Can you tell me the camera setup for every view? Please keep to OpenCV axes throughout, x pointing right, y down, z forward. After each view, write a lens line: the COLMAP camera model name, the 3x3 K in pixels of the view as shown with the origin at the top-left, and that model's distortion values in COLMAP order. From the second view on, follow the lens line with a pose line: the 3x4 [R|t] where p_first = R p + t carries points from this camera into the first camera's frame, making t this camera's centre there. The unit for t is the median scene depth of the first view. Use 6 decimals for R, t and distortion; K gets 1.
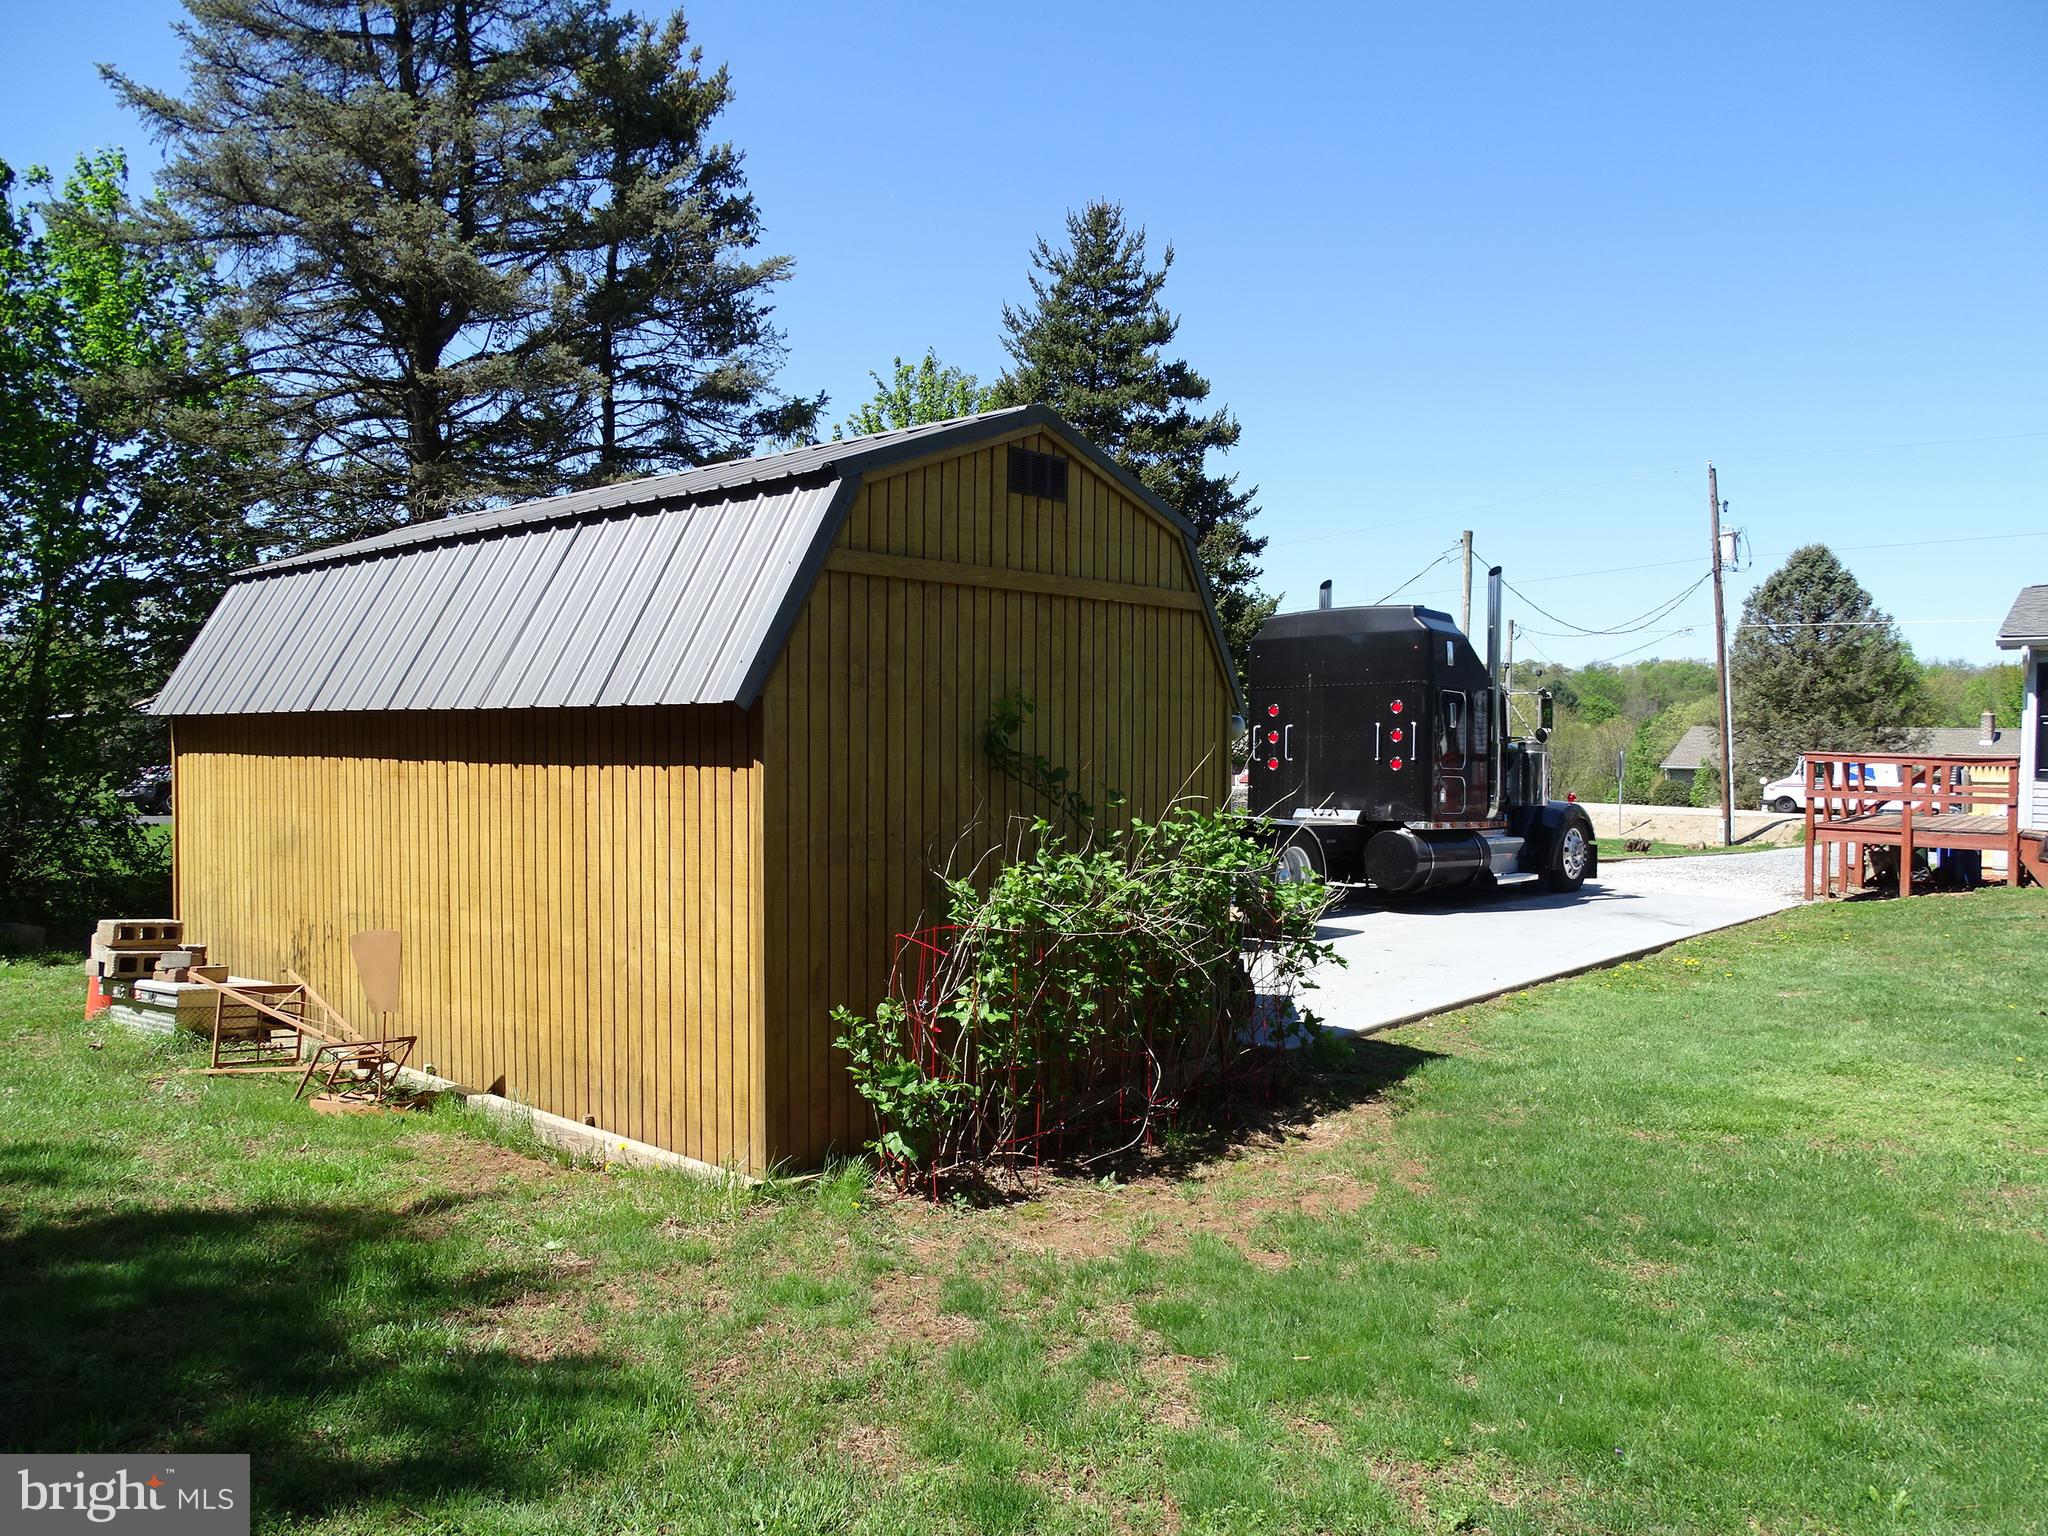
lens RADIAL K [[1442.8, 0, 1031.0], [0, 1442.8, 772.1], [0, 0, 1]] dist [0.006083, 0.006179]
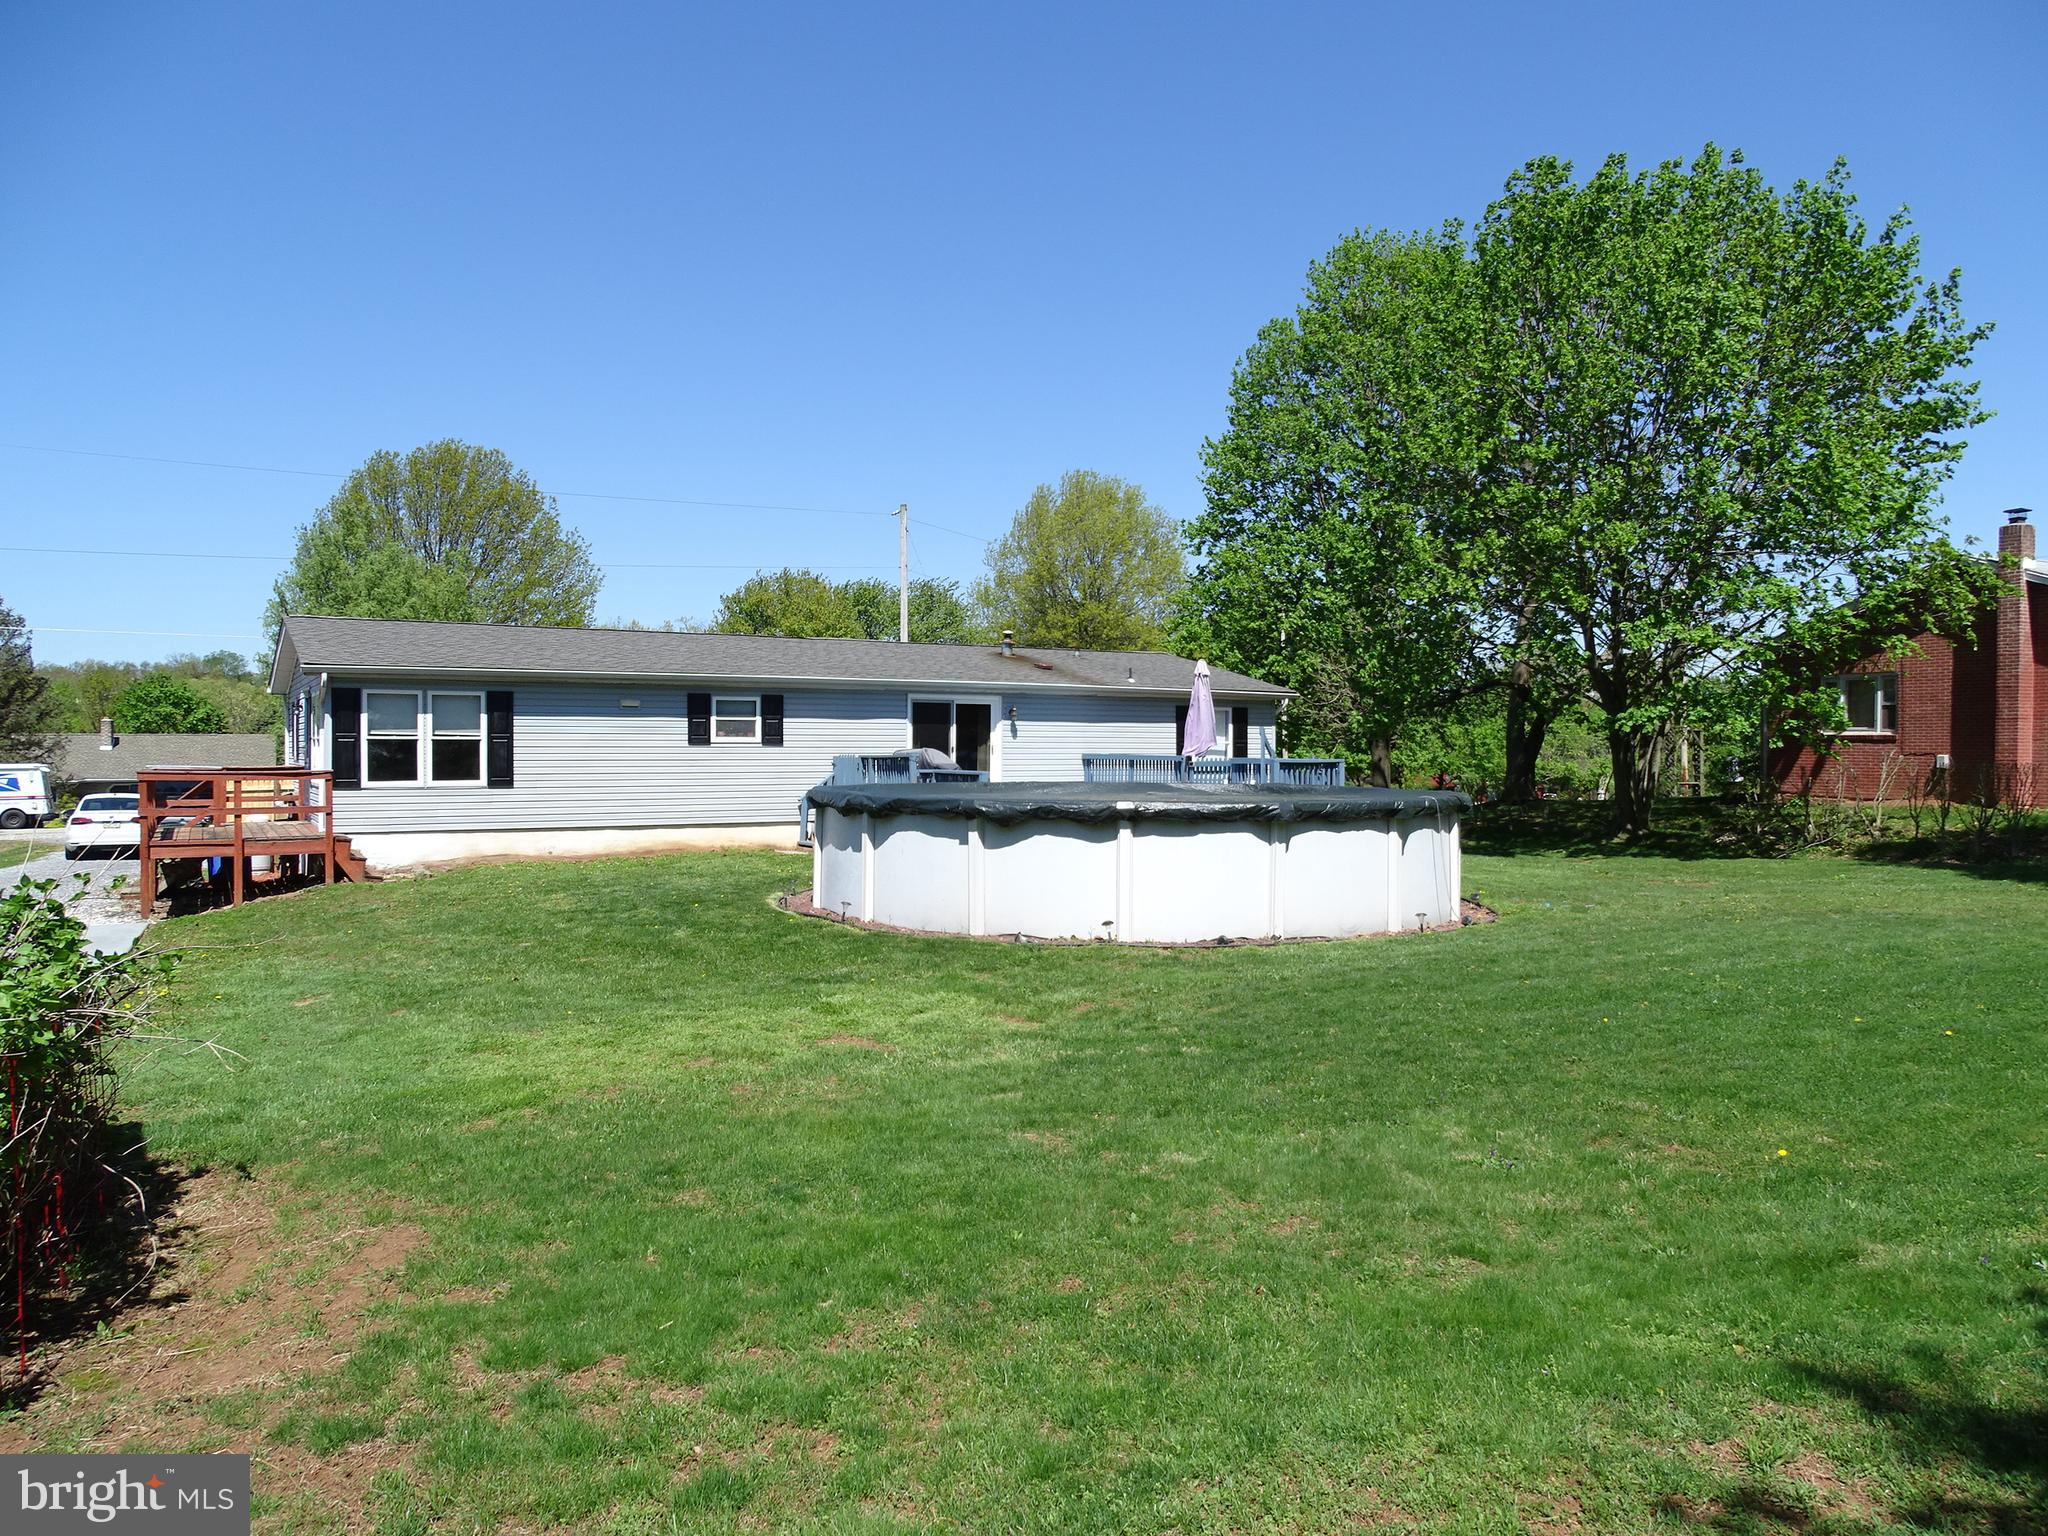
lens RADIAL K [[1442.8, 0, 1034.5], [0, 1442.8, 765.0], [0, 0, 1]] dist [0.006083, 0.006179]
pose [[0.384489, -0.022081, 0.922865, -0.164365], [0.028152, 0.999529, 0.012187, -0.013643], [-0.922700, 0.021294, 0.384930, 0.051210]]
